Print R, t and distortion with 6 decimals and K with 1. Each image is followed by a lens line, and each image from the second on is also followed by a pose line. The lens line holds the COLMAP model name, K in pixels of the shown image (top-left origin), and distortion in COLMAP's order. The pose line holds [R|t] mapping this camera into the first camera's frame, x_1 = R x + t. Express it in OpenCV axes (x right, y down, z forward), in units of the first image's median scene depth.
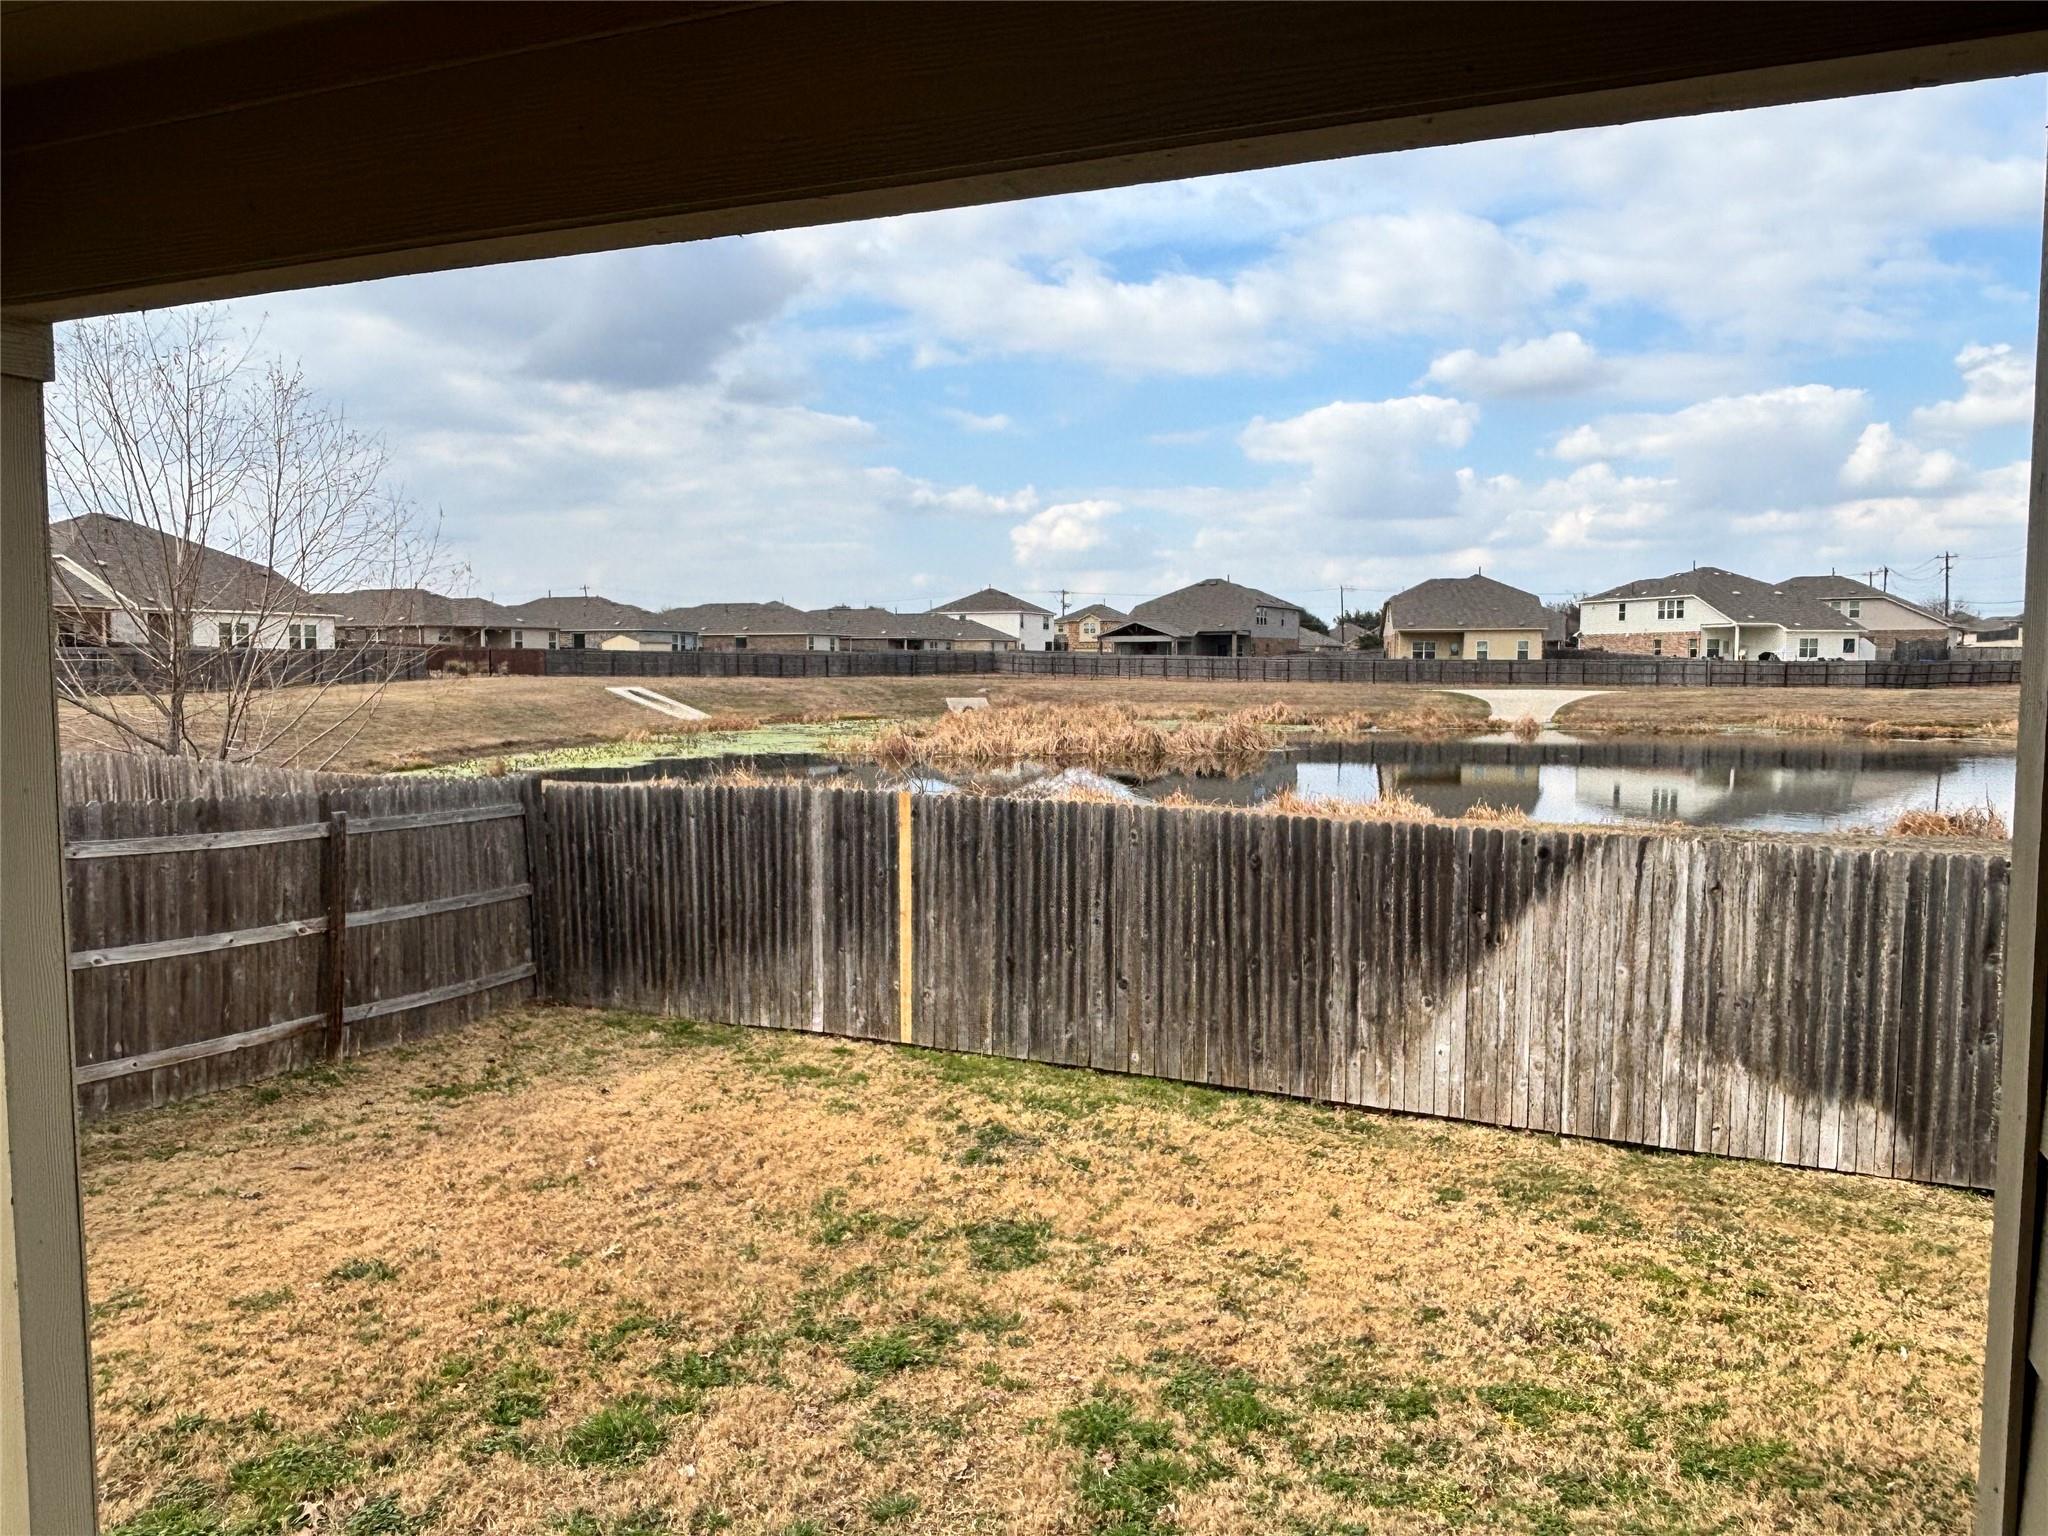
lens RADIAL K [[1448.1, 0, 1024.0], [0, 1448.1, 768.0], [0, 0, 1]] dist [0.086825, -0.147827]
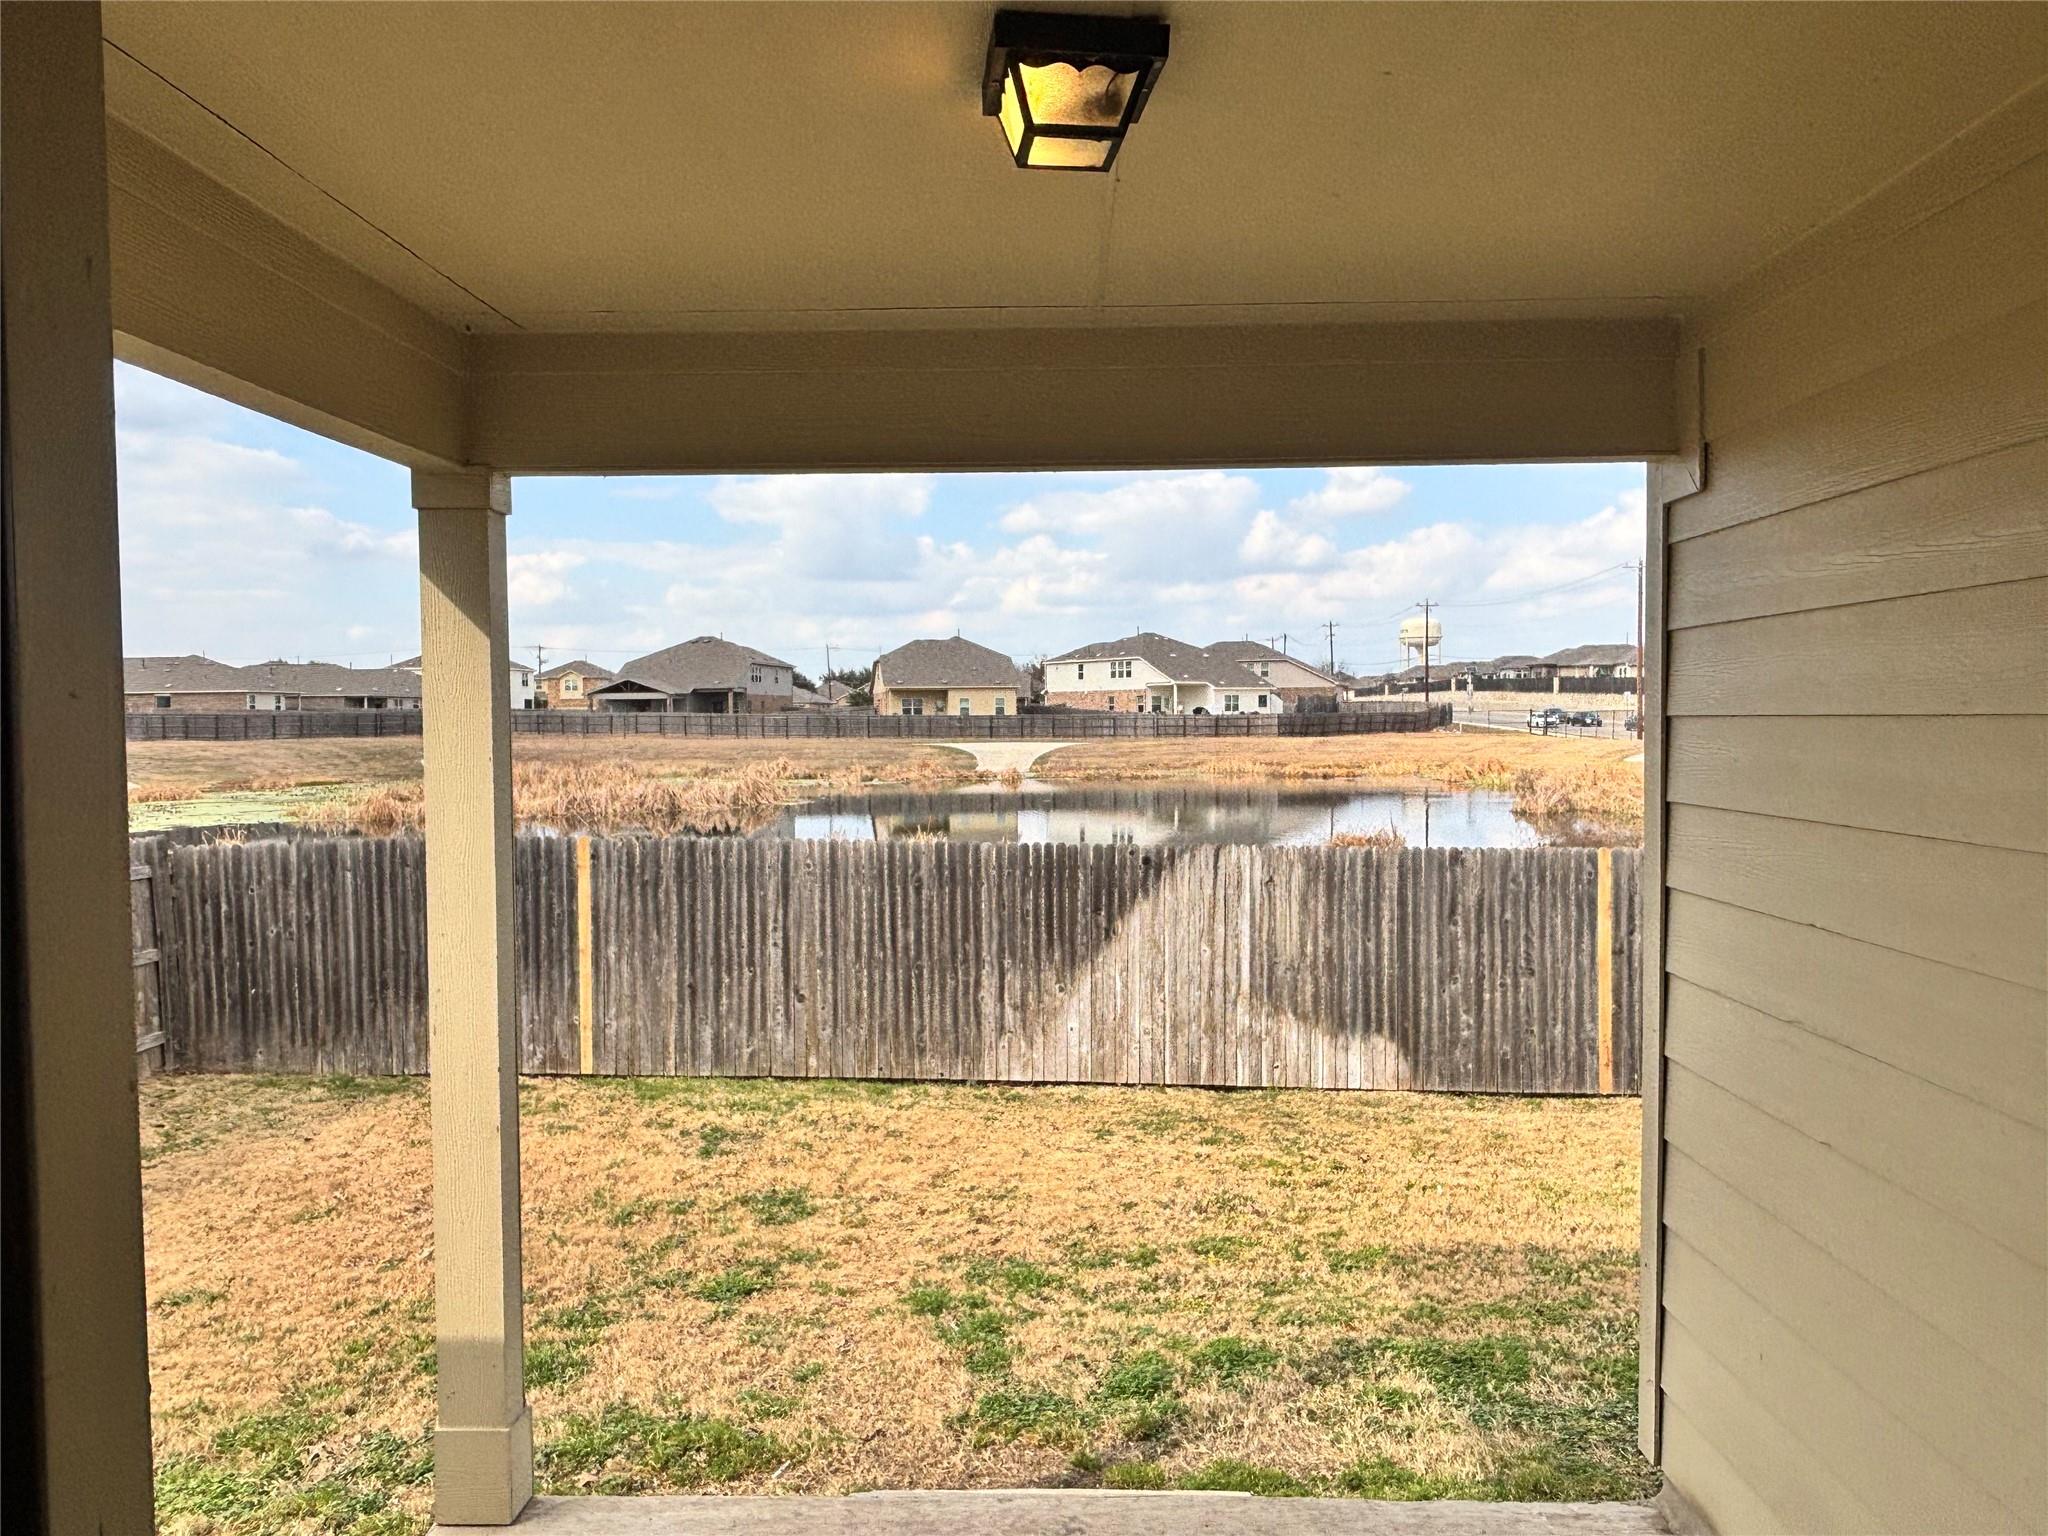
lens RADIAL K [[1448.1, 0, 1024.0], [0, 1448.1, 768.0], [0, 0, 1]] dist [0.086825, -0.147827]
pose [[0.937892, -0.021105, 0.346285, -0.166866], [0.034713, 0.998848, -0.033141, 0.014721], [-0.345187, 0.043103, 0.937544, -0.135488]]
